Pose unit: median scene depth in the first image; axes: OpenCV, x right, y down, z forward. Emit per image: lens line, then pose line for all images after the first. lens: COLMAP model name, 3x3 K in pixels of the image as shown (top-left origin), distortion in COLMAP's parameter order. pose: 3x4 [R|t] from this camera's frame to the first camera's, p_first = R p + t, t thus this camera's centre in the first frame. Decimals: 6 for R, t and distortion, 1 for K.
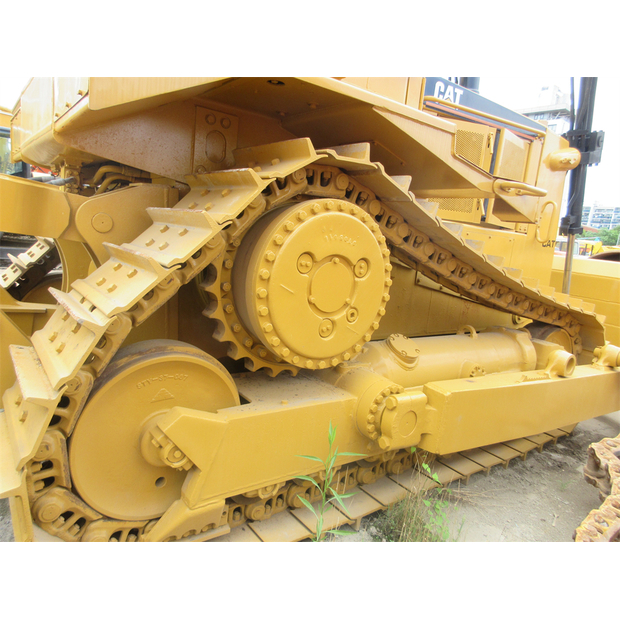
lens RADIAL K [[460.0, 0, 310.0], [0, 460.0, 310.0], [0, 0, 1]] dist [-0.003628, -0.001334]
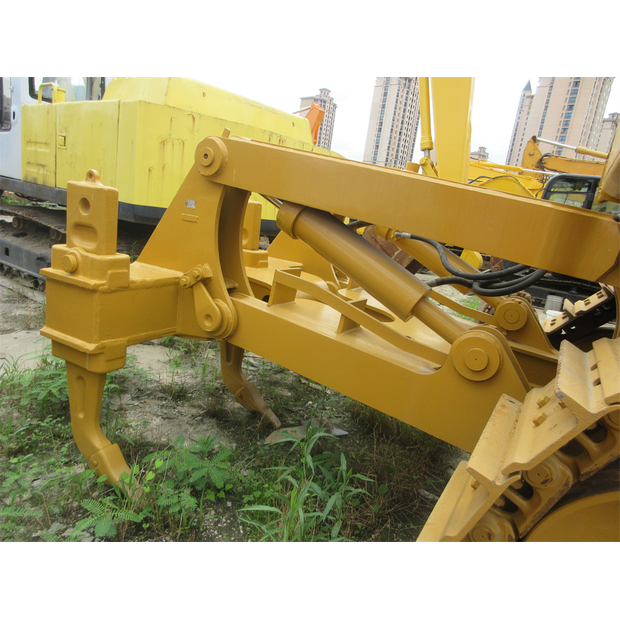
lens RADIAL K [[460.0, 0, 310.0], [0, 460.0, 310.0], [0, 0, 1]] dist [-0.003628, -0.001334]
pose [[0.416853, 0.152403, -0.896107, -0.057339], [-0.251395, 0.966720, 0.047468, -0.029808], [0.873518, 0.205489, 0.441293, 0.296303]]
